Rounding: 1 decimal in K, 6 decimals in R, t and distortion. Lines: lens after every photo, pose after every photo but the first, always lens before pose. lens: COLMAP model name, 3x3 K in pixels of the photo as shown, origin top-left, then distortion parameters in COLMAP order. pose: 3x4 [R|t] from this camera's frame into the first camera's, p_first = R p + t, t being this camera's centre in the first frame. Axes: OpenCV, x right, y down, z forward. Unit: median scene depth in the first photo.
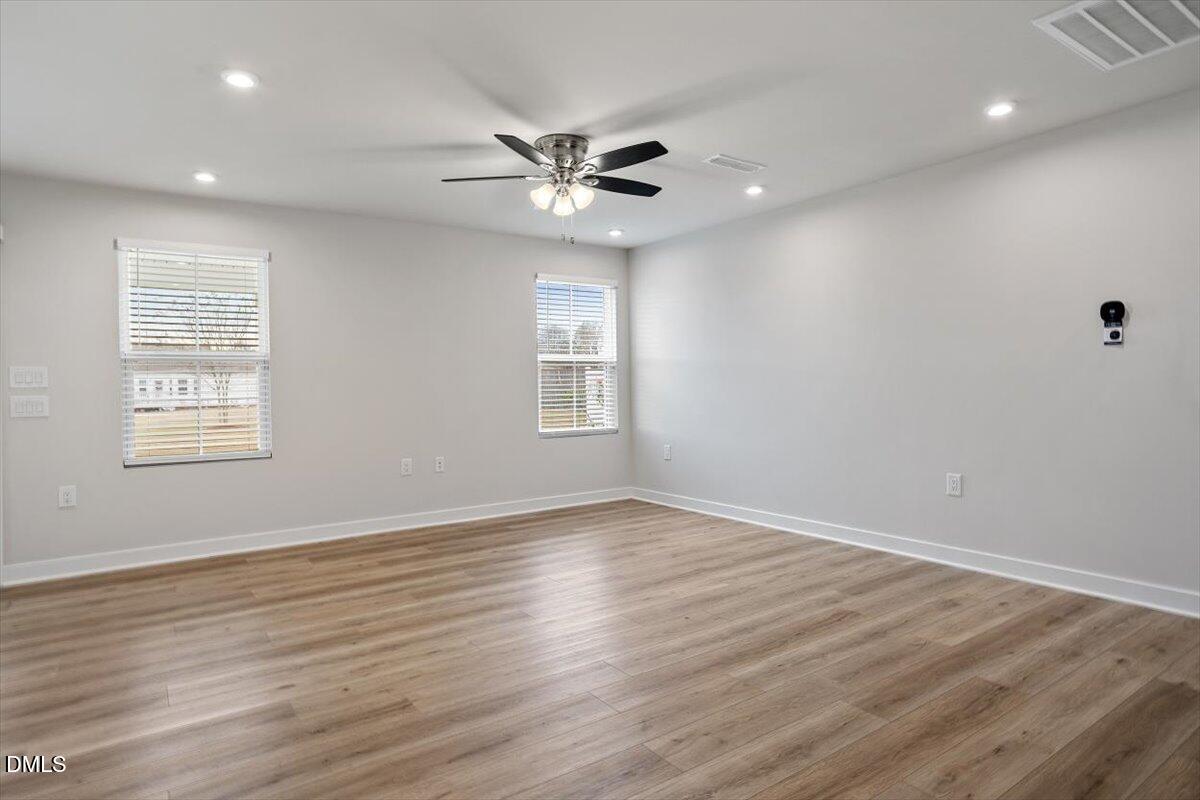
lens RADIAL K [[684.7, 0, 600.0], [0, 684.7, 400.0], [0, 0, 1]] dist [-0.033610, -0.000024]
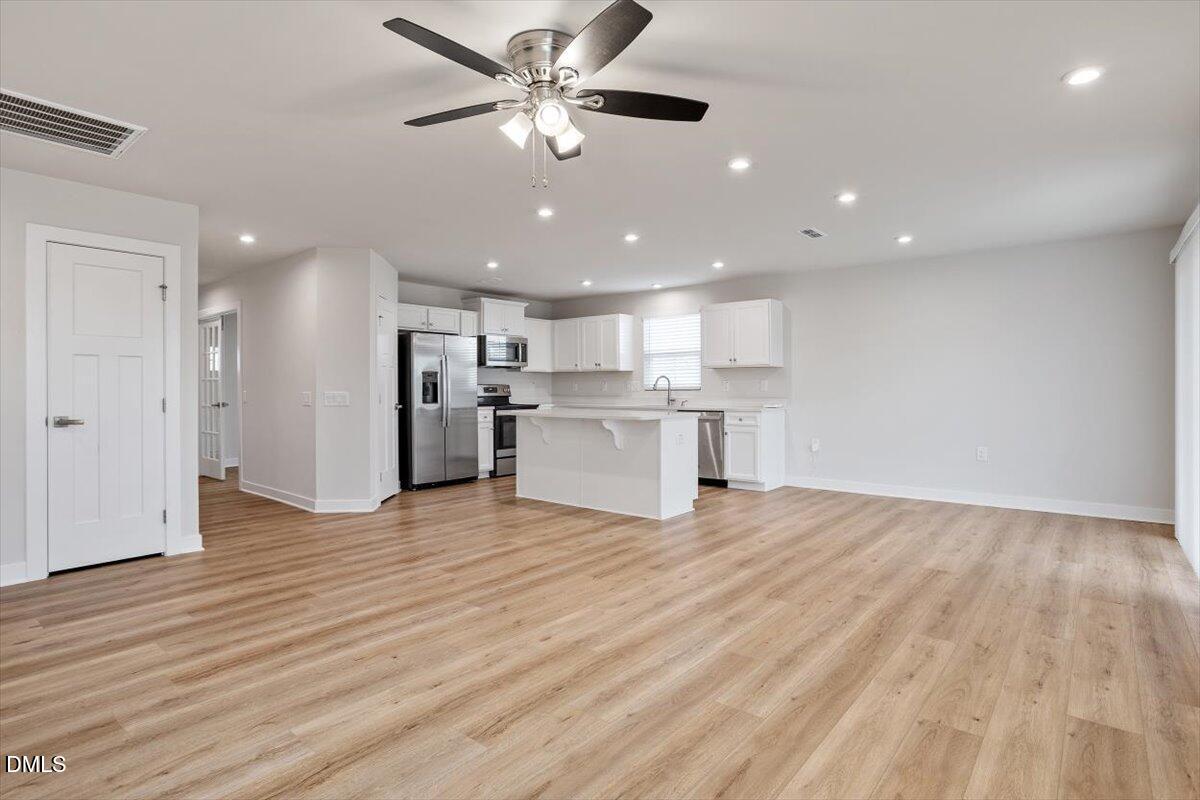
lens RADIAL K [[613.5, 0, 588.1], [0, 613.5, 390.9], [0, 0, 1]] dist [-0.021500, 0.000656]
pose [[-0.969698, 0.023847, -0.243140, 0.056765], [0.016503, 0.999345, 0.032195, -0.038012], [0.243749, 0.027207, -0.969457, 1.502155]]
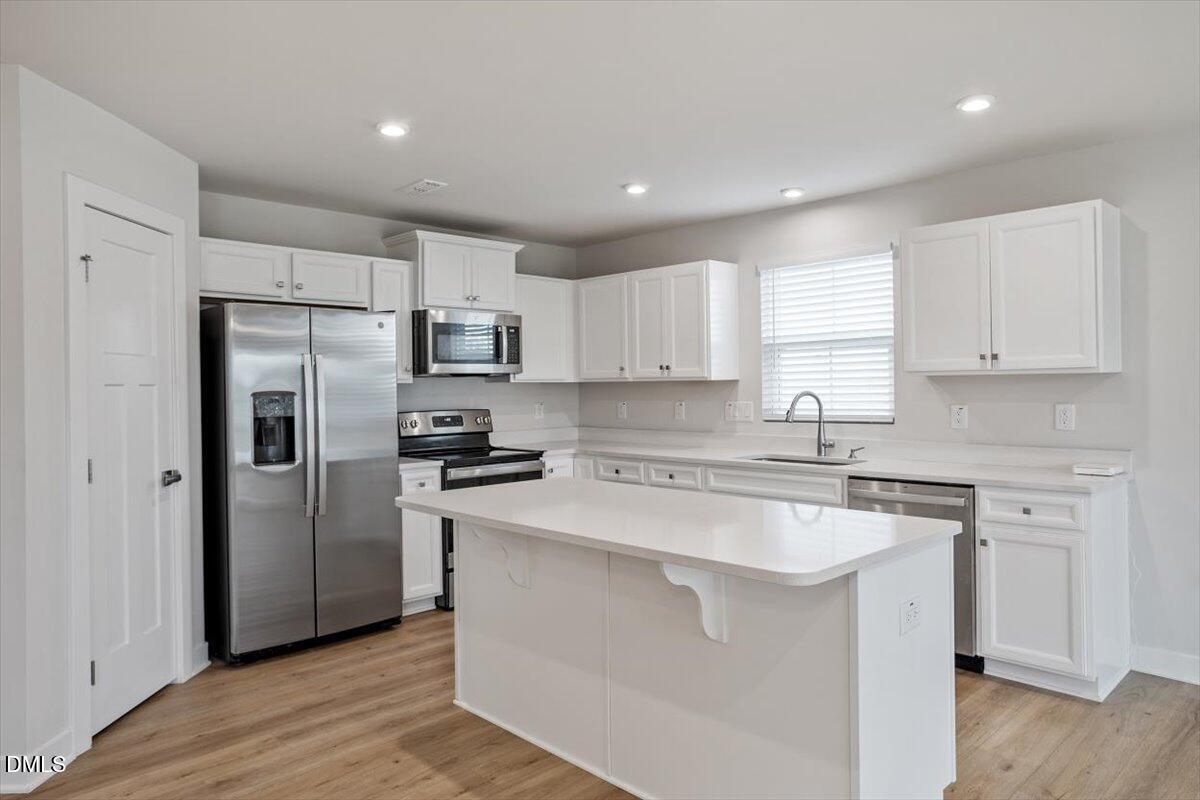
lens RADIAL K [[782.6, 0, 593.7], [0, 782.6, 387.0], [0, 0, 1]] dist [-0.012433, 0.000517]
pose [[-0.987840, 0.030426, -0.152469, -0.176433], [0.026906, 0.999323, 0.025094, -0.063803], [0.153129, 0.020687, -0.987990, 0.723517]]
